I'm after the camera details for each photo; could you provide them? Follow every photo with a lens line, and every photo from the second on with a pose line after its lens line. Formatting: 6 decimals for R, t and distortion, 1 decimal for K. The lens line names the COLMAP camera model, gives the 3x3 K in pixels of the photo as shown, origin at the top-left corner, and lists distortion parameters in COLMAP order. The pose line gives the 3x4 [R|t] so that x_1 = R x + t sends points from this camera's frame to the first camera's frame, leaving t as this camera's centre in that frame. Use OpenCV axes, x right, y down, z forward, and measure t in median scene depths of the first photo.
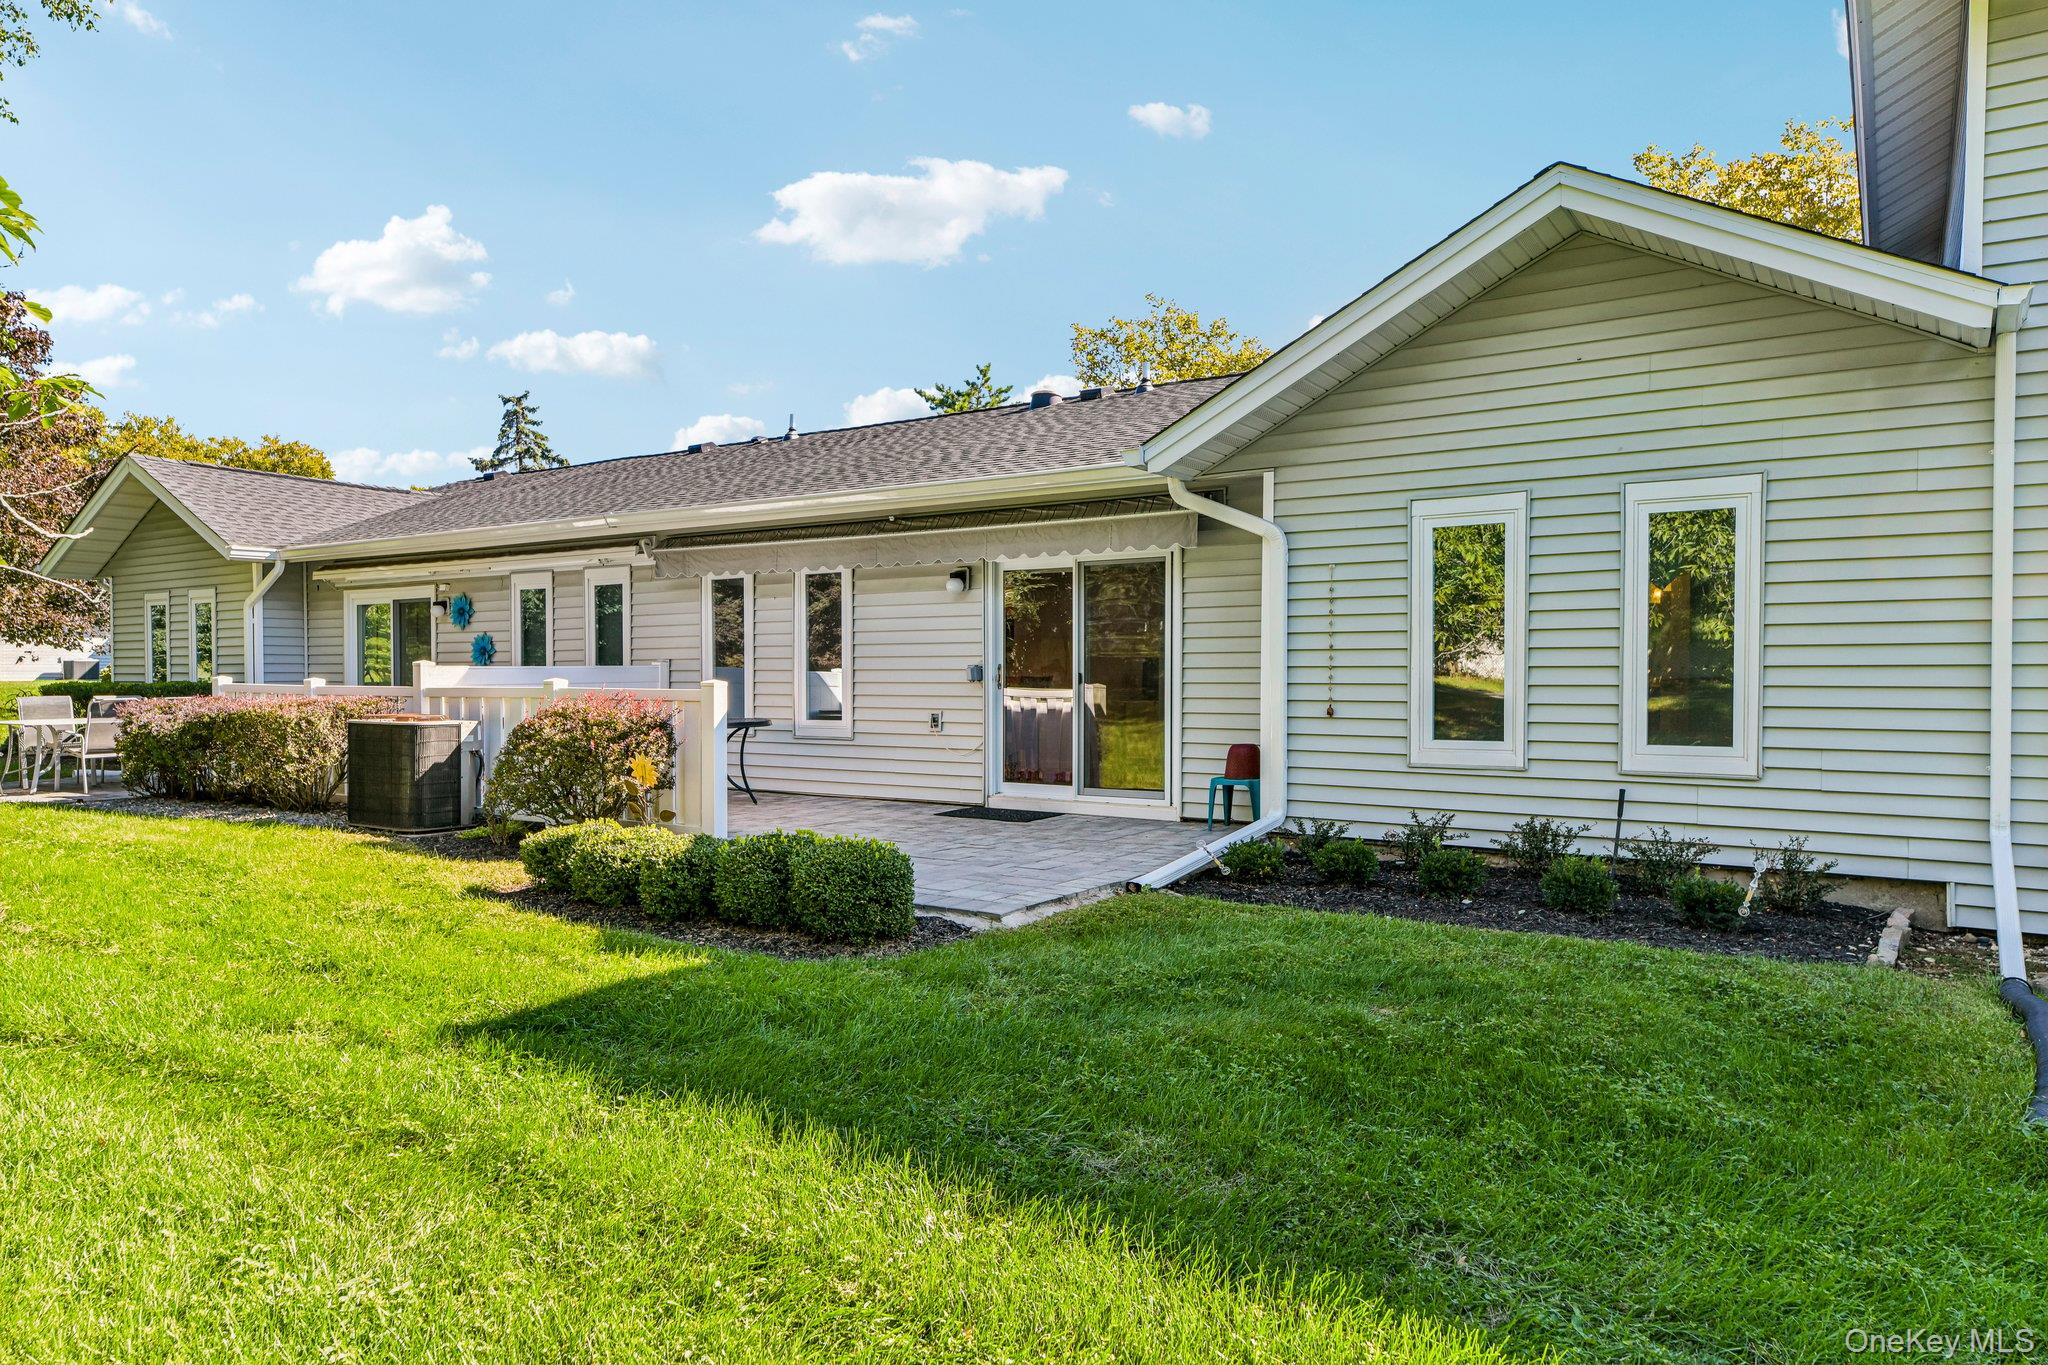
lens RADIAL K [[1302.6, 0, 1030.9], [0, 1302.6, 679.6], [0, 0, 1]] dist [0.010919, 0.002442]
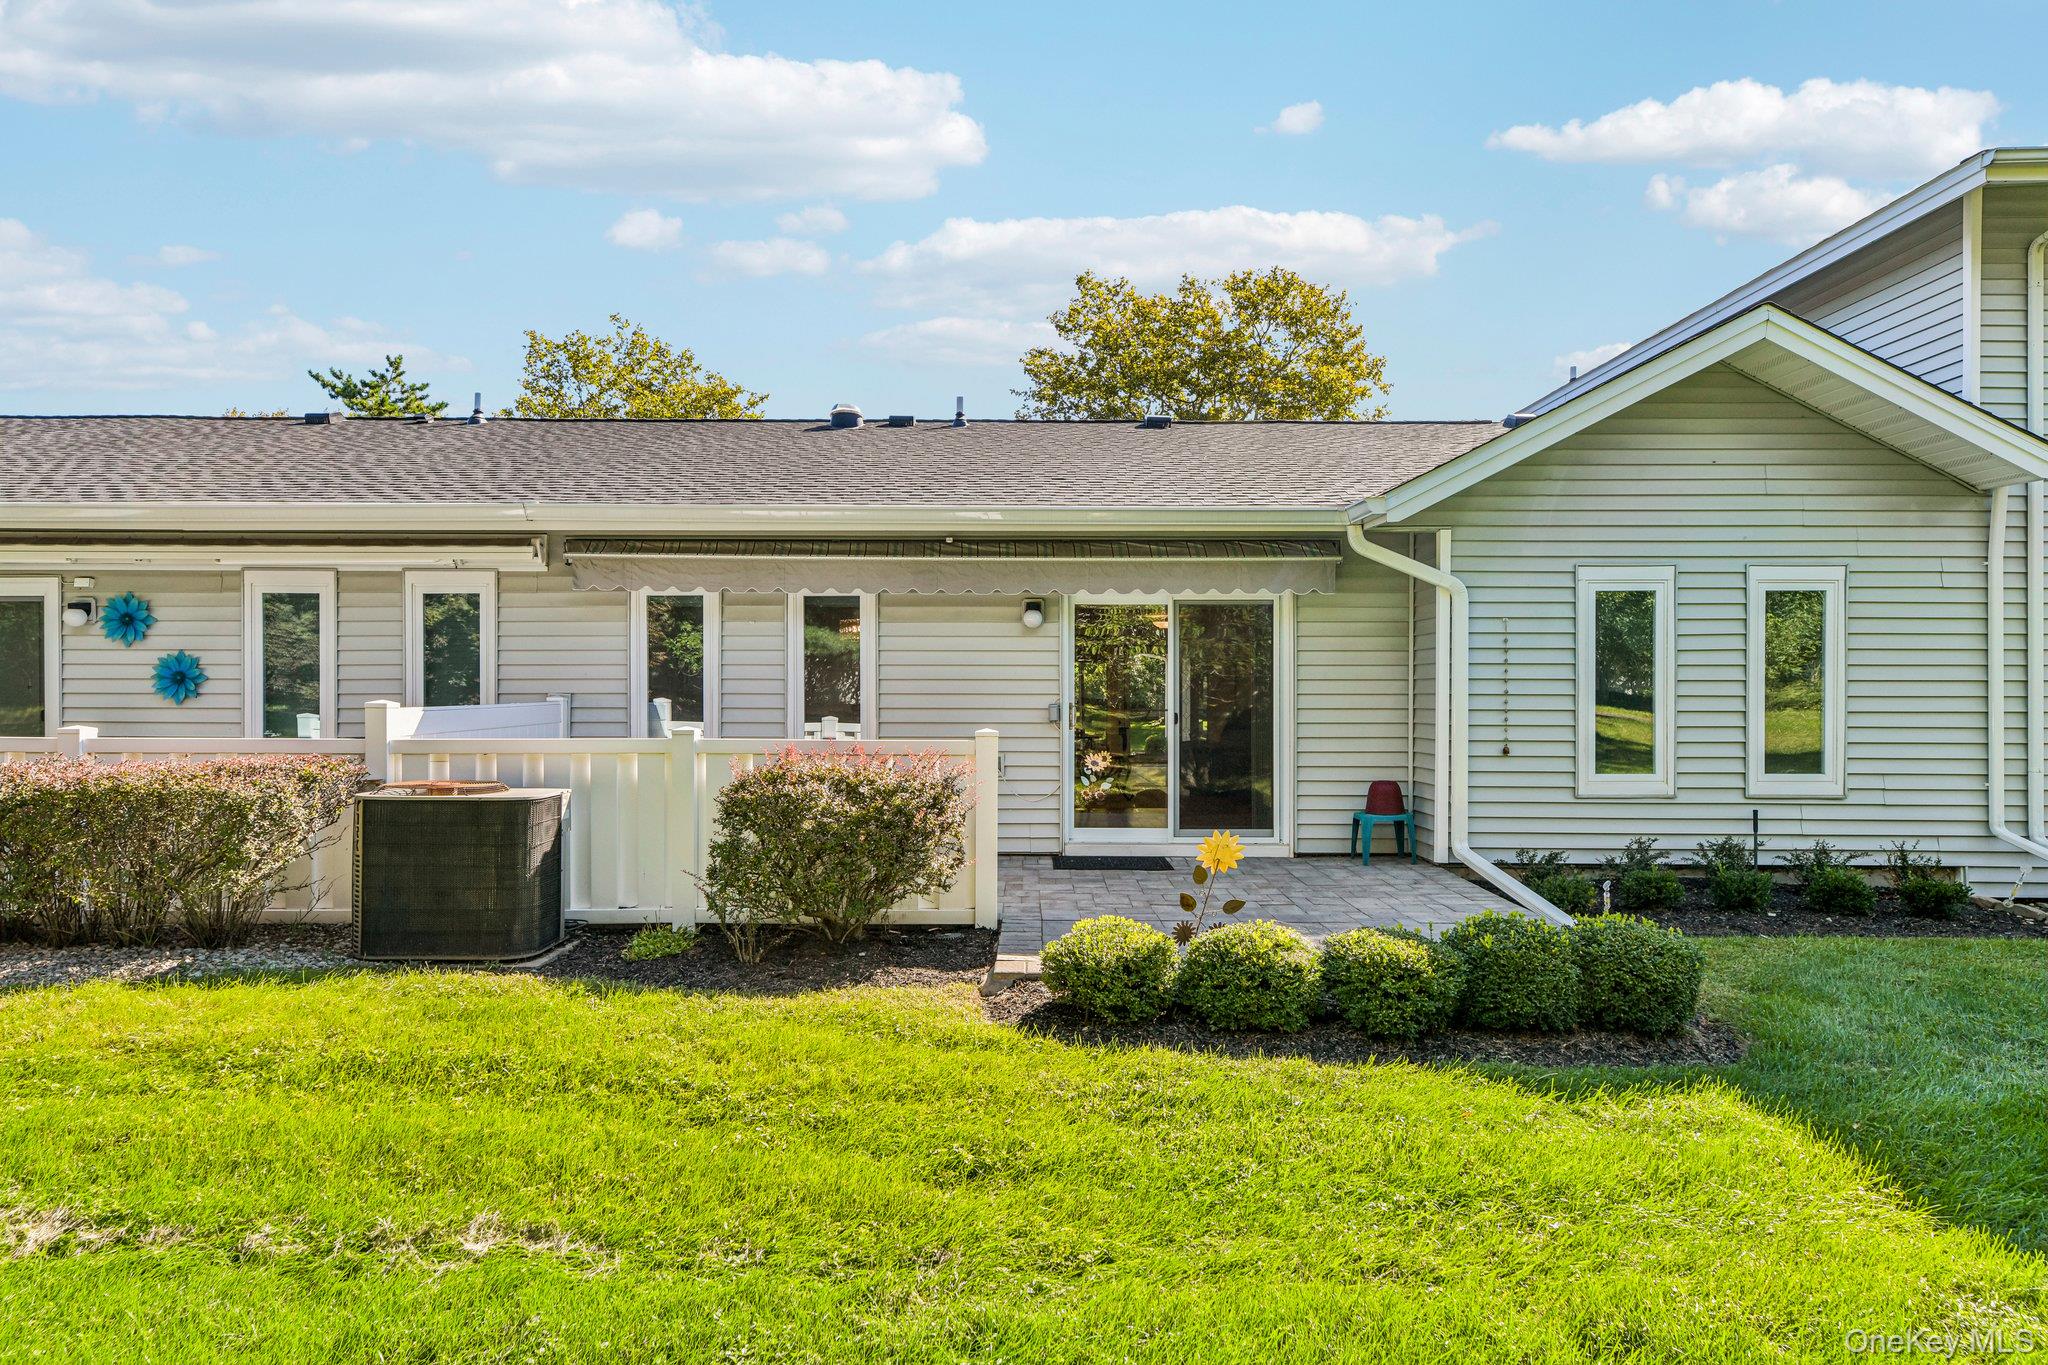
lens RADIAL K [[1177.6, 0, 1028.3], [0, 1177.6, 693.9], [0, 0, 1]] dist [0.010531, 0.000840]
pose [[0.833033, 0.002991, 0.553215, -0.584342], [-0.000754, 0.999991, -0.004271, -0.016808], [-0.553222, 0.003141, 0.833028, 0.341487]]
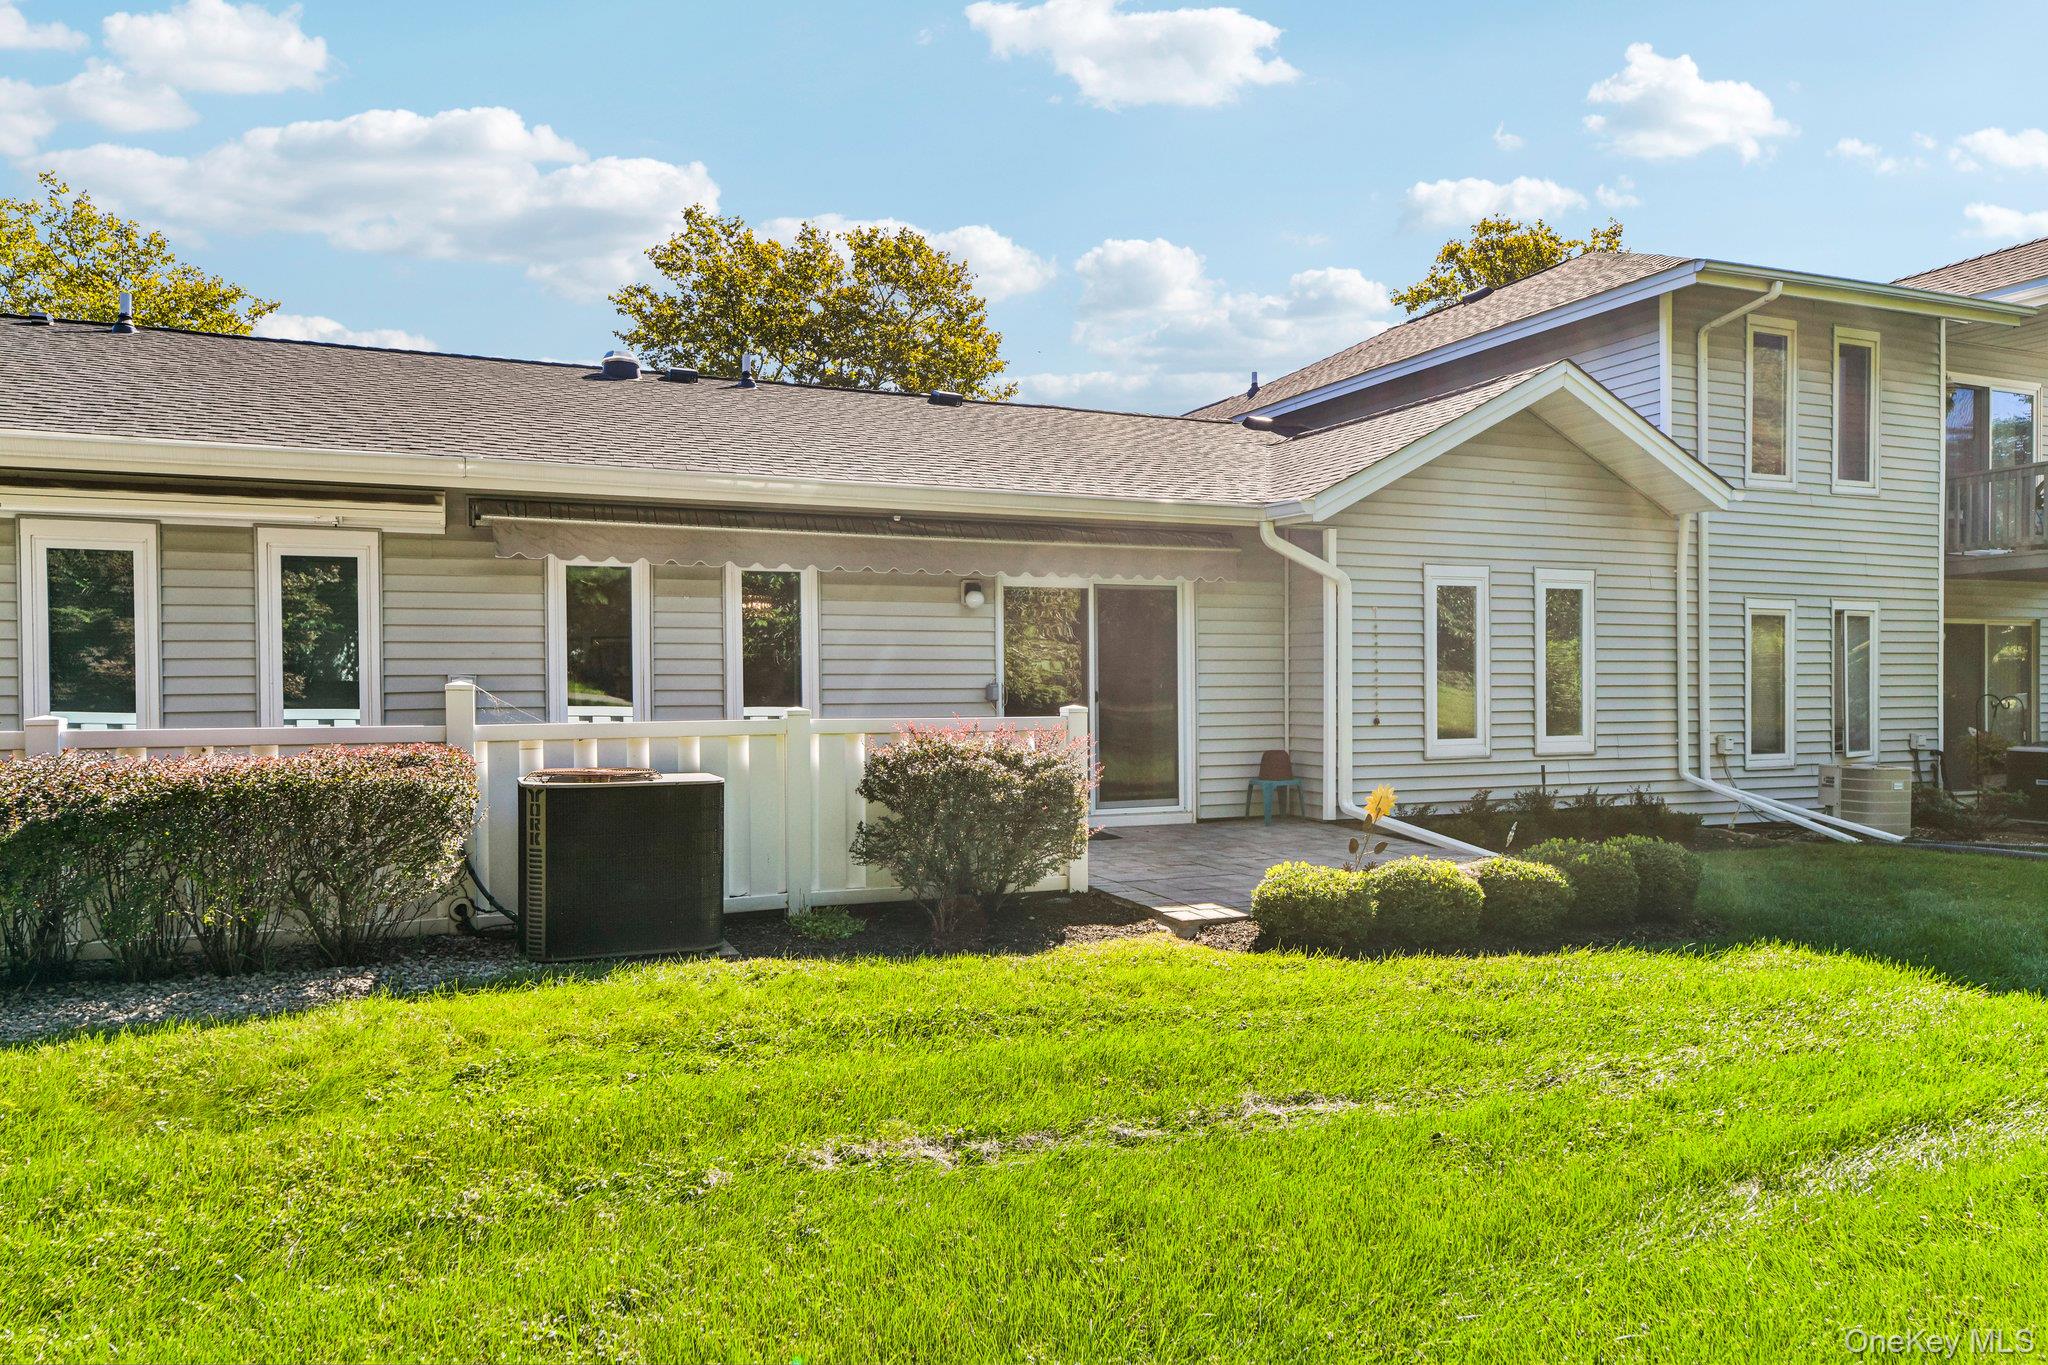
lens RADIAL K [[1302.6, 0, 1022.6], [0, 1302.6, 688.4], [0, 0, 1]] dist [0.010919, 0.002442]
pose [[0.558617, -0.006971, 0.829396, -0.910792], [0.005116, 0.999975, 0.004959, -0.014123], [-0.829410, 0.001473, 0.558639, 0.501187]]
